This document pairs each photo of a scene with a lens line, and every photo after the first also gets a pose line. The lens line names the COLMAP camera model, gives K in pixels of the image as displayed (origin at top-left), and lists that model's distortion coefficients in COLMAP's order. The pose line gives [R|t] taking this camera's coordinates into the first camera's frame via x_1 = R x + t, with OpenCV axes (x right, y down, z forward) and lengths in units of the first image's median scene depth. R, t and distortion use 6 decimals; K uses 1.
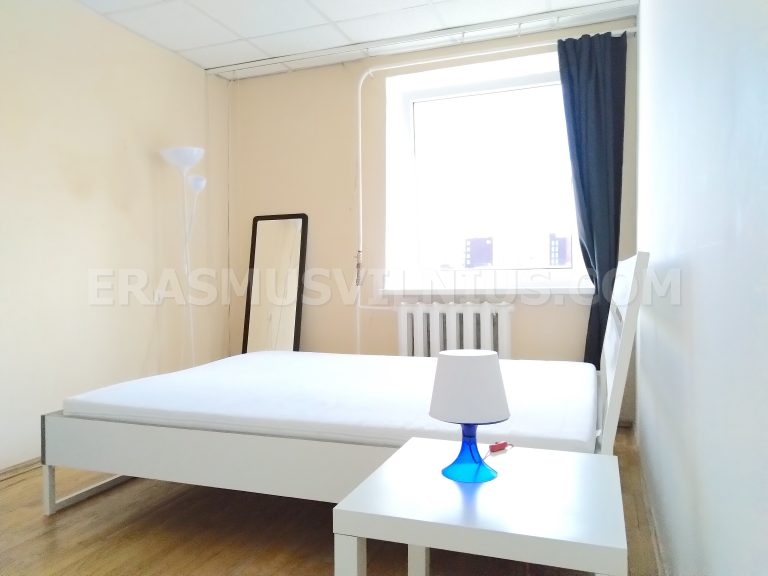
lens RADIAL K [[581.0, 0, 389.6], [0, 581.0, 283.3], [0, 0, 1]] dist [-0.001446, 0.000385]
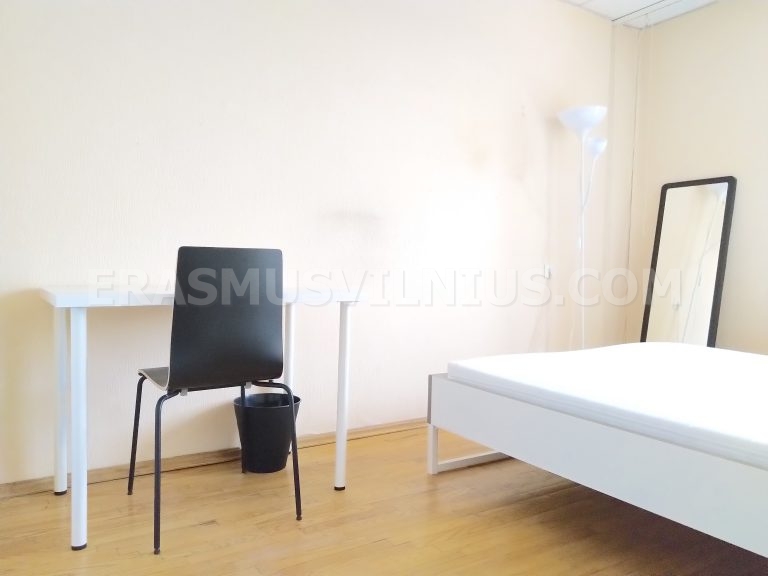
lens RADIAL K [[581.0, 0, 389.6], [0, 581.0, 283.3], [0, 0, 1]] dist [-0.001446, 0.000385]
pose [[0.788203, 0.047135, -0.613608, -0.034239], [-0.038155, 0.998887, 0.027720, 0.036584], [0.614232, 0.001563, 0.789124, 0.139257]]
